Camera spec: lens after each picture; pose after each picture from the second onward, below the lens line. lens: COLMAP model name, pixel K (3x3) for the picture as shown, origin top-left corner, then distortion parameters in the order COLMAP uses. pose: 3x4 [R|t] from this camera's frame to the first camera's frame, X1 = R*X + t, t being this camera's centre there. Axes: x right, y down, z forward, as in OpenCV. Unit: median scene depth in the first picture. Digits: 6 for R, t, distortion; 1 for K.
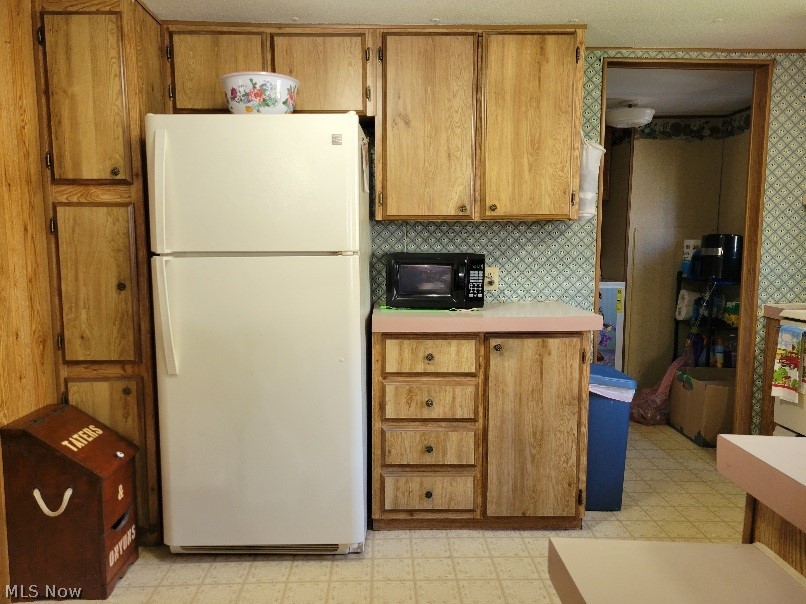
lens RADIAL K [[600.1, 0, 401.6], [0, 600.1, 303.8], [0, 0, 1]] dist [0.021086, 0.001316]
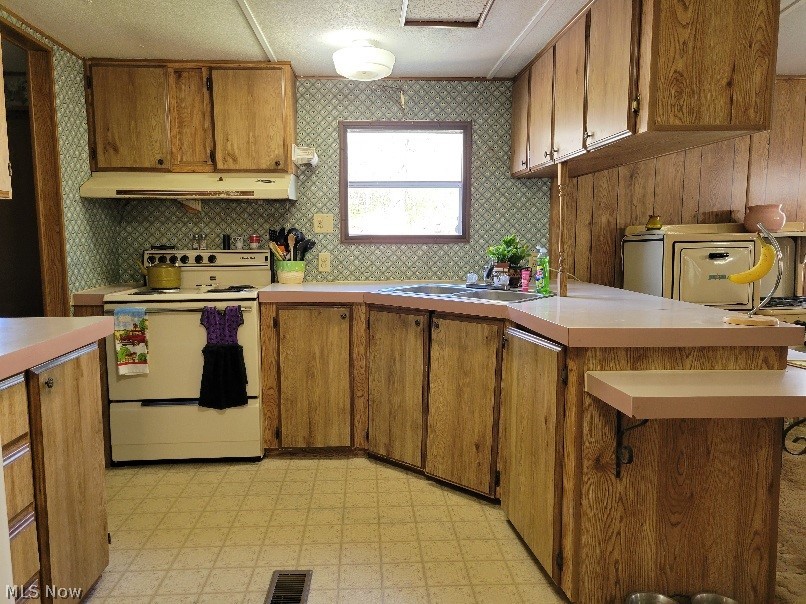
lens RADIAL K [[600.1, 0, 402.6], [0, 600.1, 305.1], [0, 0, 1]] dist [0.021086, 0.001316]
pose [[-0.030529, -0.112752, 0.993154, -0.457963], [0.112026, 0.986971, 0.115493, -0.037668], [-0.993236, 0.114785, -0.017500, 0.524122]]
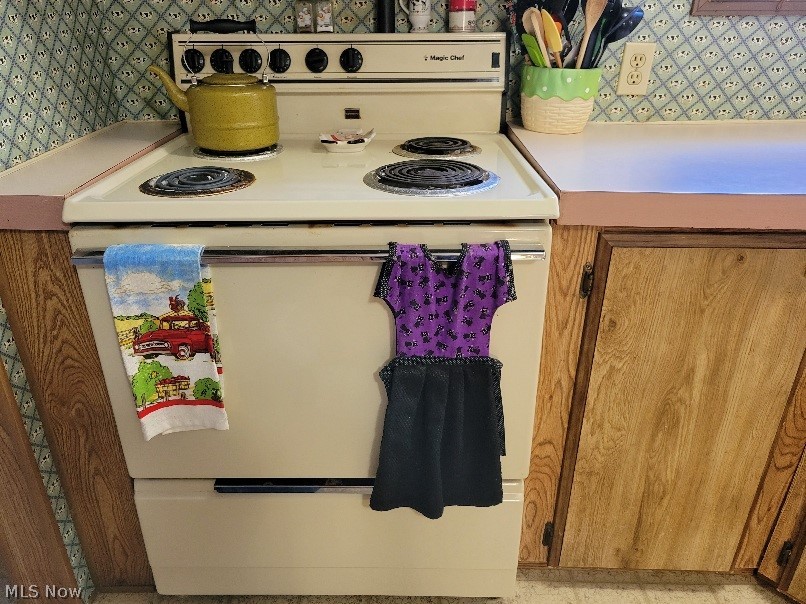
lens RADIAL K [[600.1, 0, 397.3], [0, 600.1, 299.8], [0, 0, 1]] dist [0.021086, 0.001316]
pose [[0.036843, -0.440355, 0.897067, 0.339869], [0.108846, 0.894105, 0.434430, -0.065920], [-0.993376, 0.081636, 0.080872, 0.838948]]
